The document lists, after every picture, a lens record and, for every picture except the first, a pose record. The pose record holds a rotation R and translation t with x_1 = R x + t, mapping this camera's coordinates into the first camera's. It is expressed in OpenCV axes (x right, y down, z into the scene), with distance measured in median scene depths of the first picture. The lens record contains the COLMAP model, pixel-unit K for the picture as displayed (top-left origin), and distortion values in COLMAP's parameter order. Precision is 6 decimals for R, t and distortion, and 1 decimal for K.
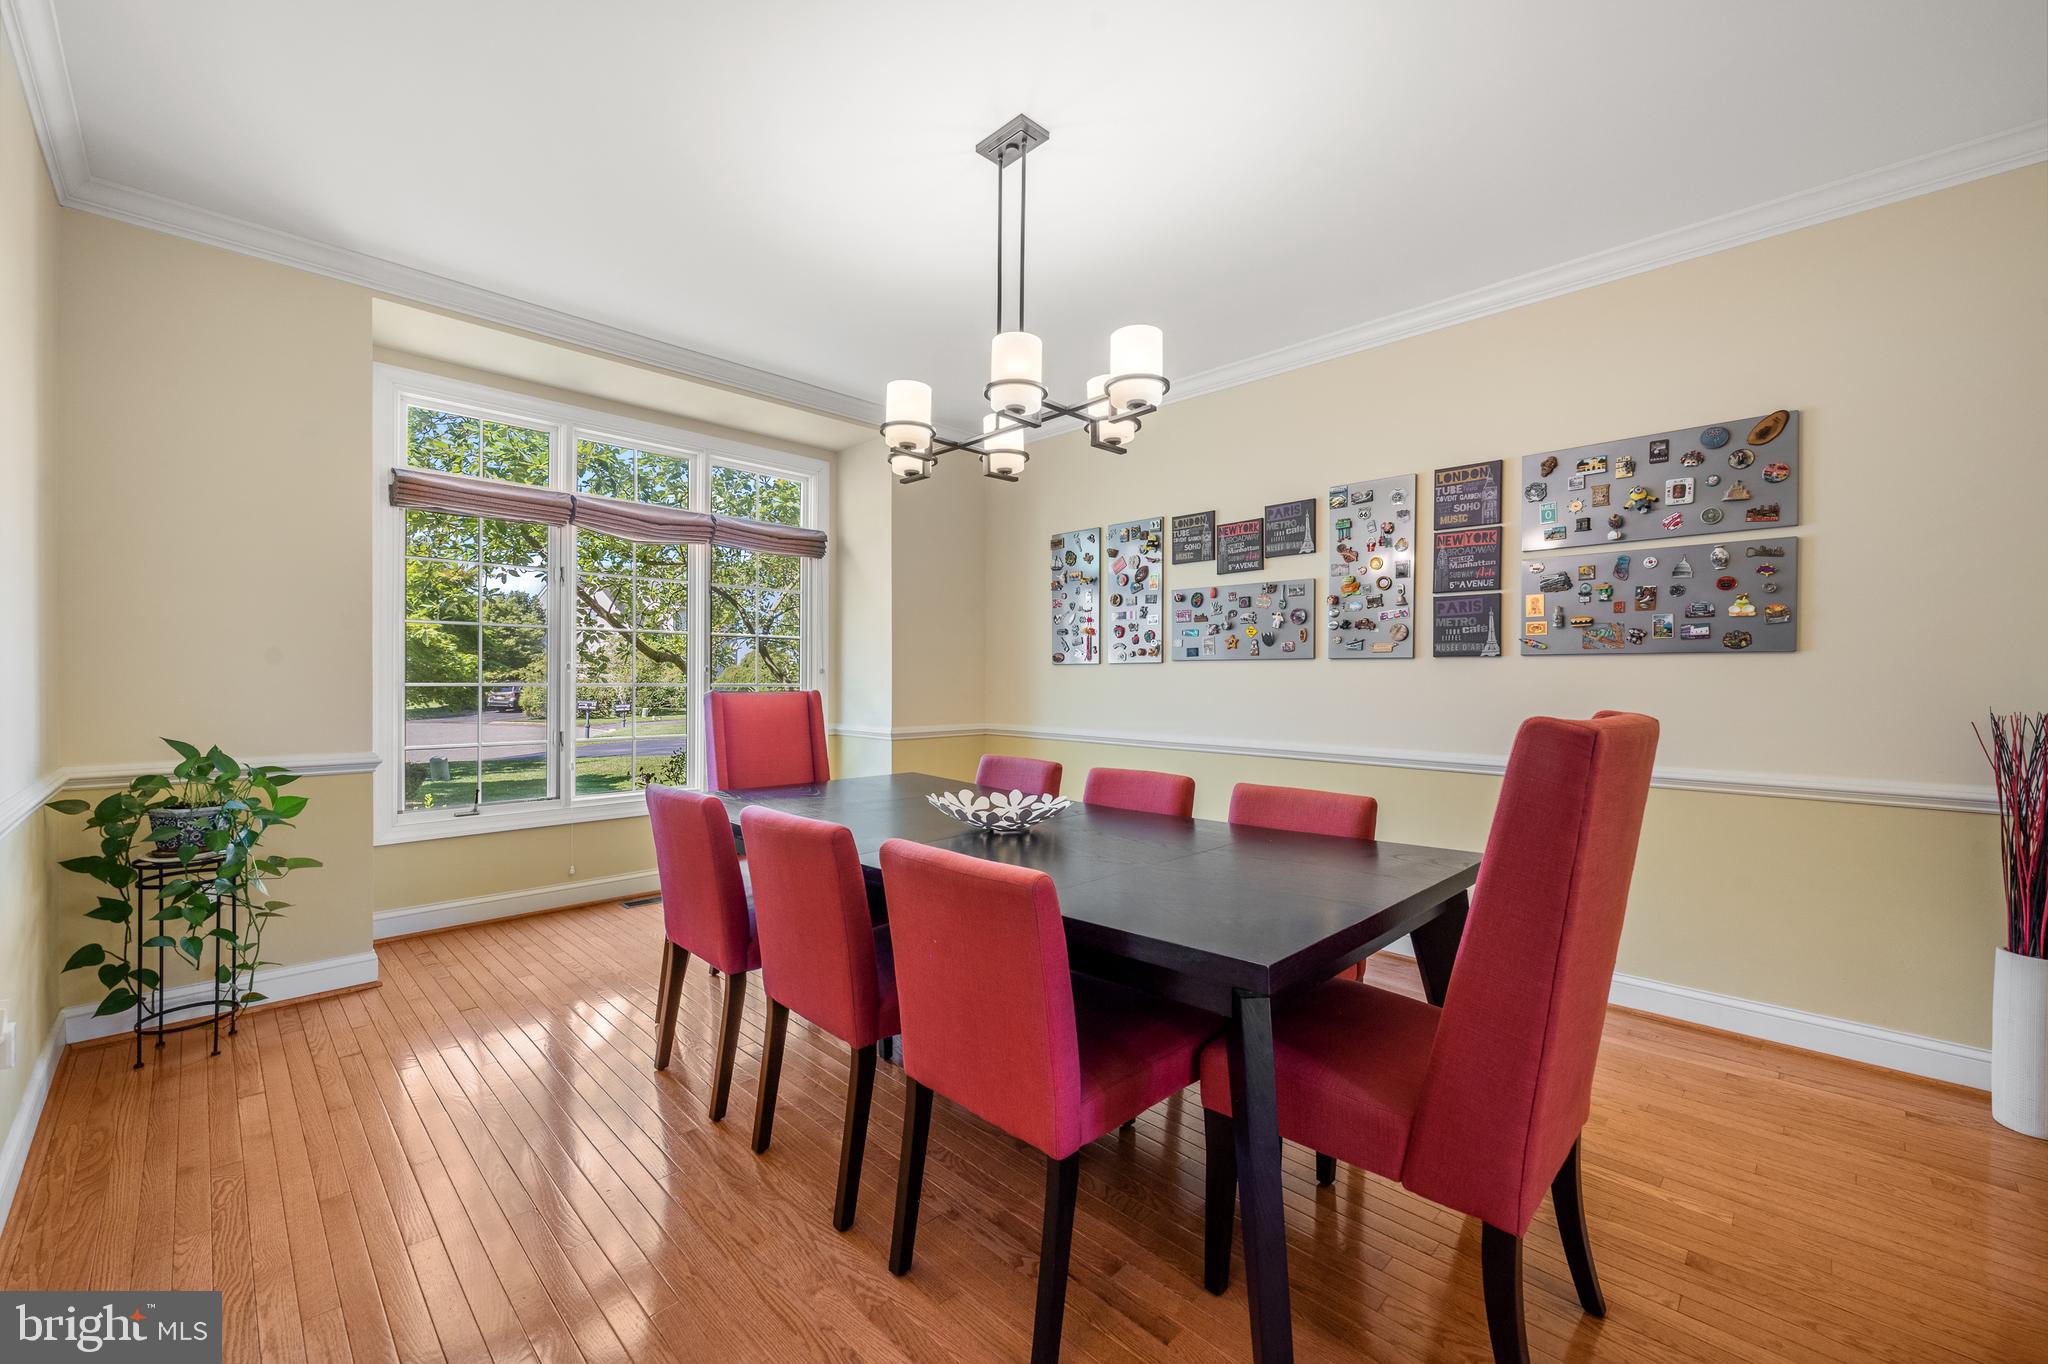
lens RADIAL K [[805.7, 0, 1024.0], [0, 805.7, 682.0], [0, 0, 1]] dist [-0.000911, -0.000082]
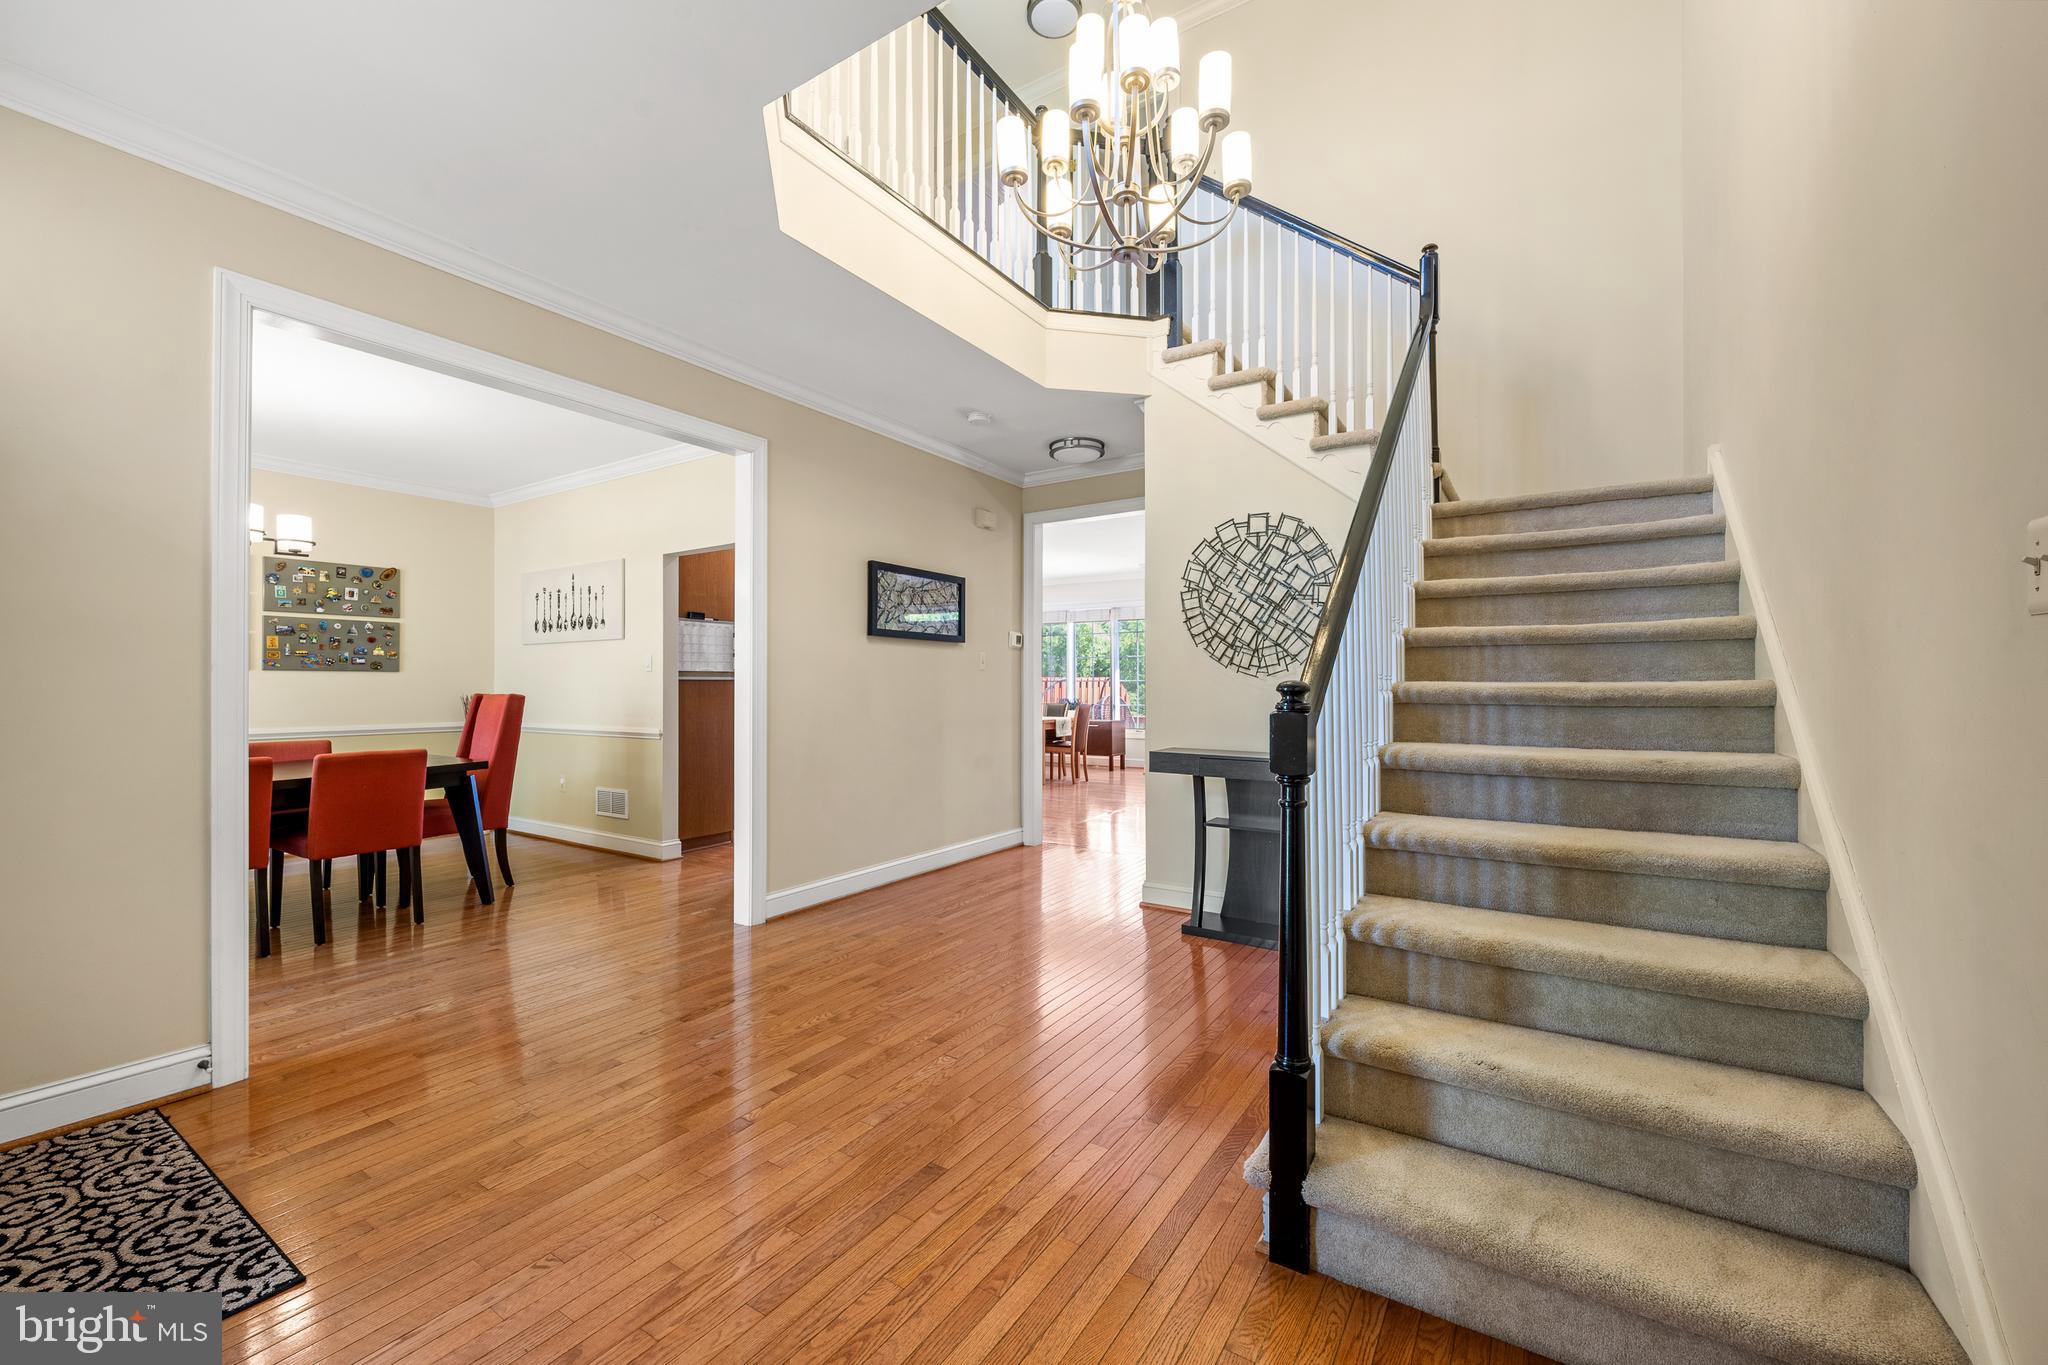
lens RADIAL K [[817.4, 0, 1027.3], [0, 817.4, 685.5], [0, 0, 1]] dist [-0.000493, -0.000066]
pose [[-0.201125, -0.003960, 0.979558, -1.178463], [0.005425, 0.999972, 0.005156, 0.000542], [-0.979551, 0.006351, -0.201098, -0.216124]]
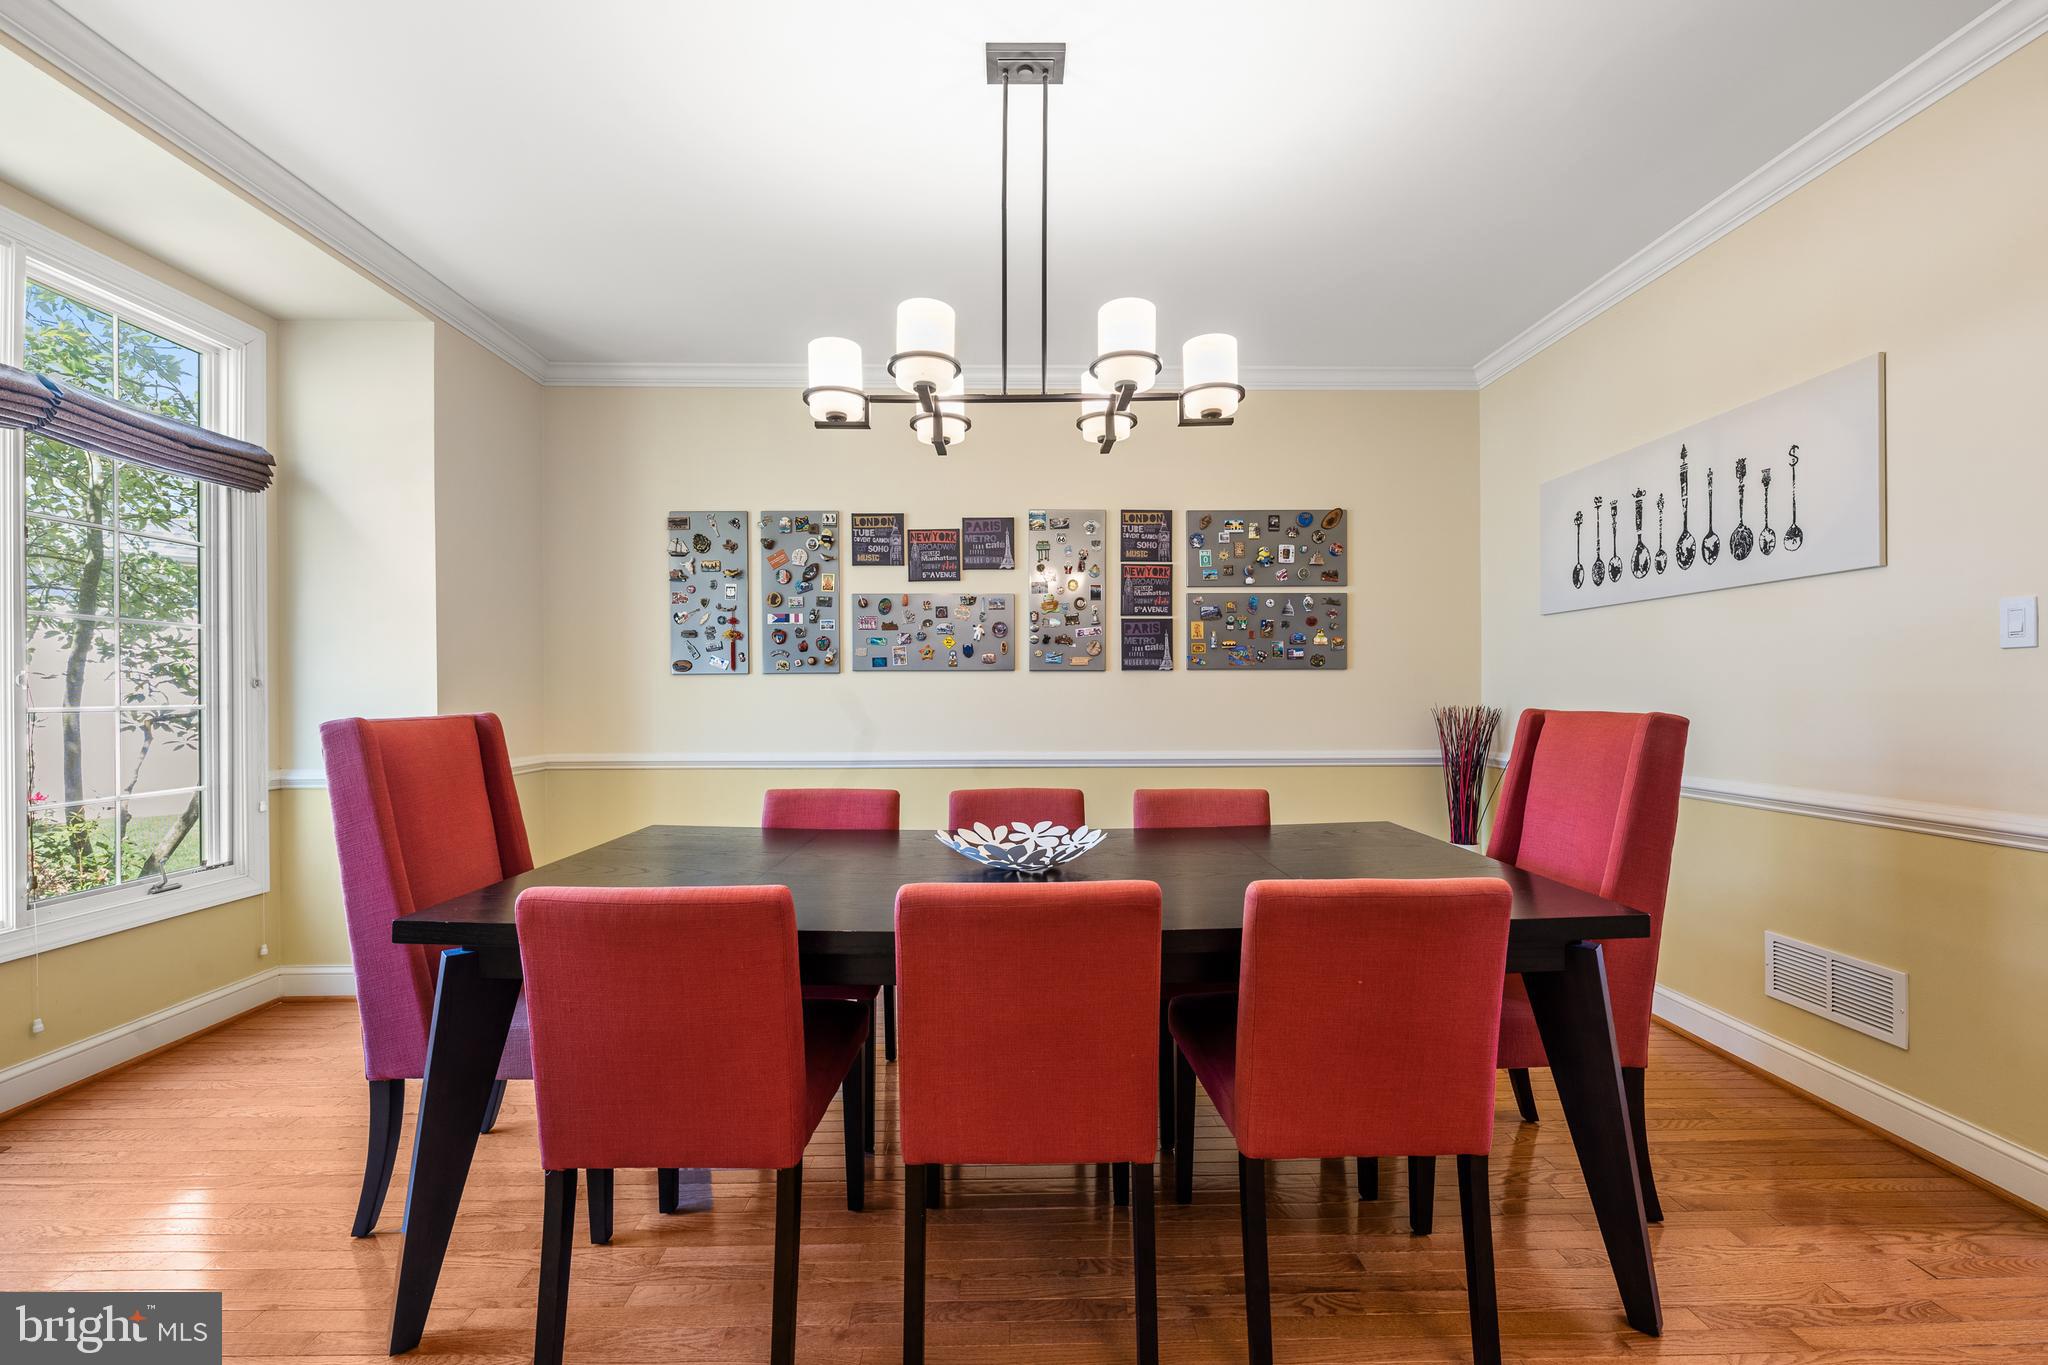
lens RADIAL K [[817.4, 0, 1027.3], [0, 817.4, 685.5], [0, 0, 1]] dist [-0.000493, -0.000066]
pose [[0.699534, -0.001157, 0.714599, -0.372686], [0.010935, 0.999899, -0.009086, 0.000088], [-0.714516, 0.014170, 0.699476, 0.238559]]
